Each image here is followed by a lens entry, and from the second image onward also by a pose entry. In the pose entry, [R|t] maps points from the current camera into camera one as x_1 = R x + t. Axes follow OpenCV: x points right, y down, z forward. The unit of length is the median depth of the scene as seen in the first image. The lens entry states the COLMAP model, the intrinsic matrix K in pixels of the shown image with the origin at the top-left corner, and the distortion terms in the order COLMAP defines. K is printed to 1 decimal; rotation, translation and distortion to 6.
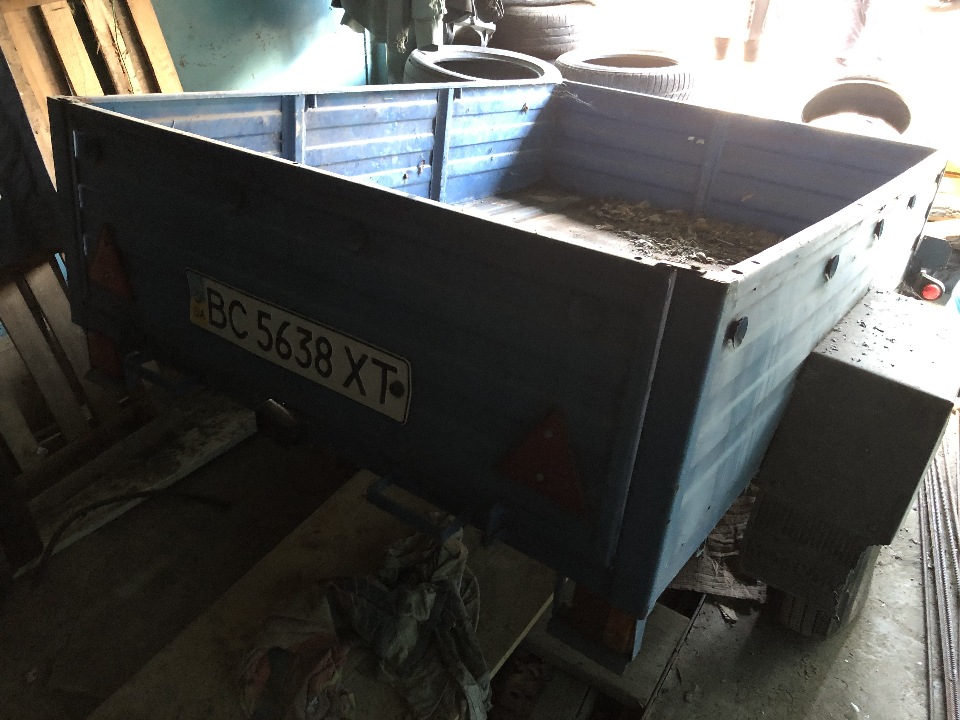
lens RADIAL K [[811.8, 0, 480.0], [0, 811.8, 360.0], [0, 0, 1]] dist [-0.015488, -0.019063]
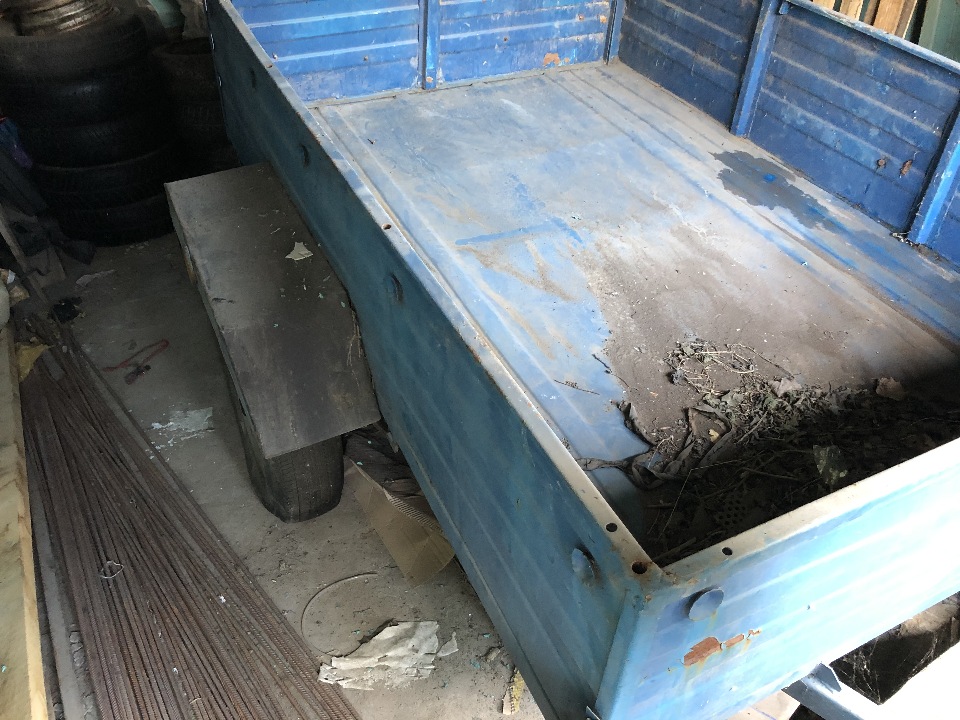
lens RADIAL K [[811.8, 0, 480.0], [0, 811.8, 360.0], [0, 0, 1]] dist [-0.015488, -0.019063]
pose [[-0.471655, 0.475976, -0.742286, 0.936991], [-0.427460, 0.612857, 0.664593, -0.576912], [0.771246, 0.630756, -0.085597, 1.125243]]
